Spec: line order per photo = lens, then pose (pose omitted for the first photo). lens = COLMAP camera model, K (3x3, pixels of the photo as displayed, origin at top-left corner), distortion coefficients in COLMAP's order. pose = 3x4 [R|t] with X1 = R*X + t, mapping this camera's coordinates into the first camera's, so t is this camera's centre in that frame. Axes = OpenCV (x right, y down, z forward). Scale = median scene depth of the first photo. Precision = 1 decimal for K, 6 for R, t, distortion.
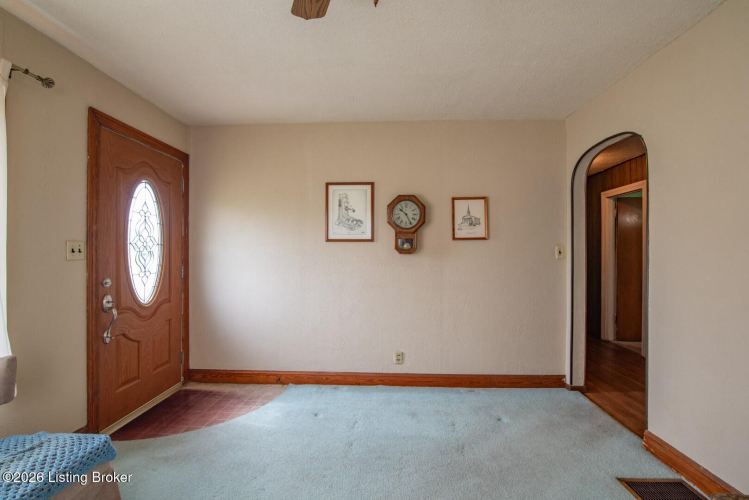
lens RADIAL K [[349.1, 0, 374.5], [0, 349.1, 250.0], [0, 0, 1]] dist [-0.022143, 0.000605]
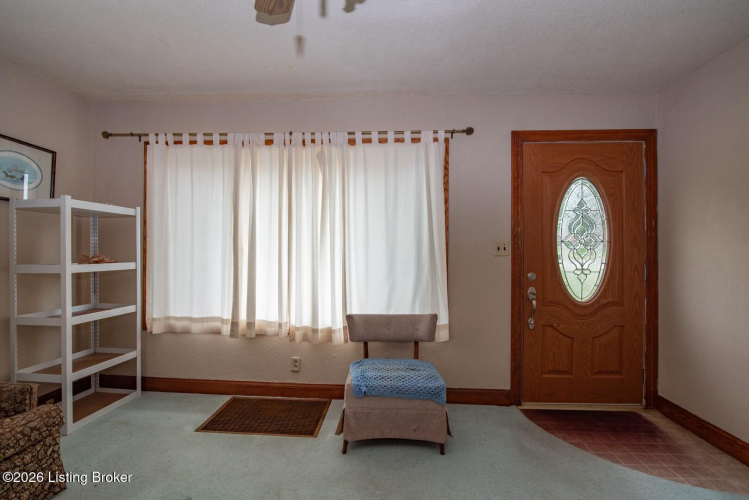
lens RADIAL K [[349.1, 0, 374.5], [0, 349.1, 250.0], [0, 0, 1]] dist [-0.022143, 0.000605]
pose [[-0.035881, -0.007672, -0.999327, 0.351402], [0.007638, 0.999939, -0.007950, 0.010588], [0.999327, -0.007918, -0.035820, 0.454097]]
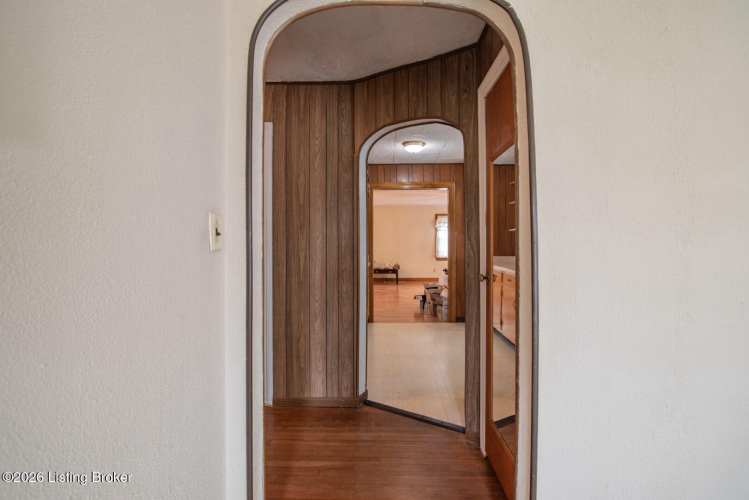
lens RADIAL K [[349.1, 0, 374.5], [0, 349.1, 250.0], [0, 0, 1]] dist [-0.022143, 0.000605]
pose [[-0.010231, -0.026908, 0.999586, 0.244704], [-0.002322, 0.999636, 0.026885, 0.016372], [-0.999945, -0.002046, -0.010290, 1.023709]]
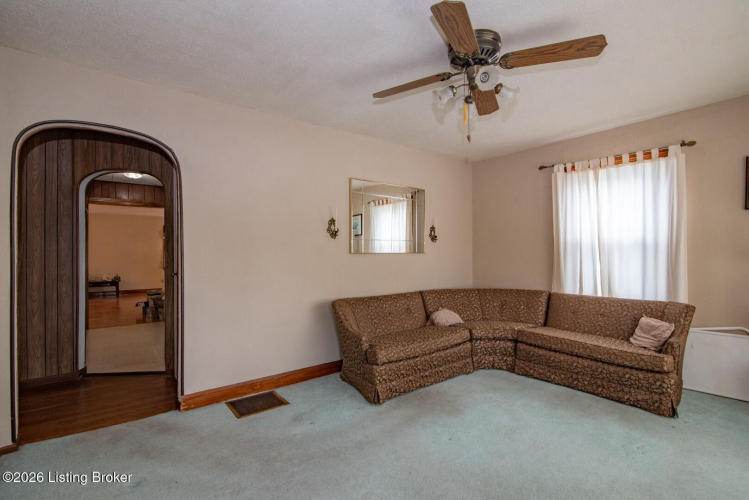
lens RADIAL K [[349.1, 0, 374.5], [0, 349.1, 250.0], [0, 0, 1]] dist [-0.022143, 0.000605]
pose [[-0.652911, 0.001479, 0.757433, -0.473351], [-0.004149, 0.999976, -0.005528, 0.010136], [-0.757423, -0.006752, -0.652889, 1.057916]]
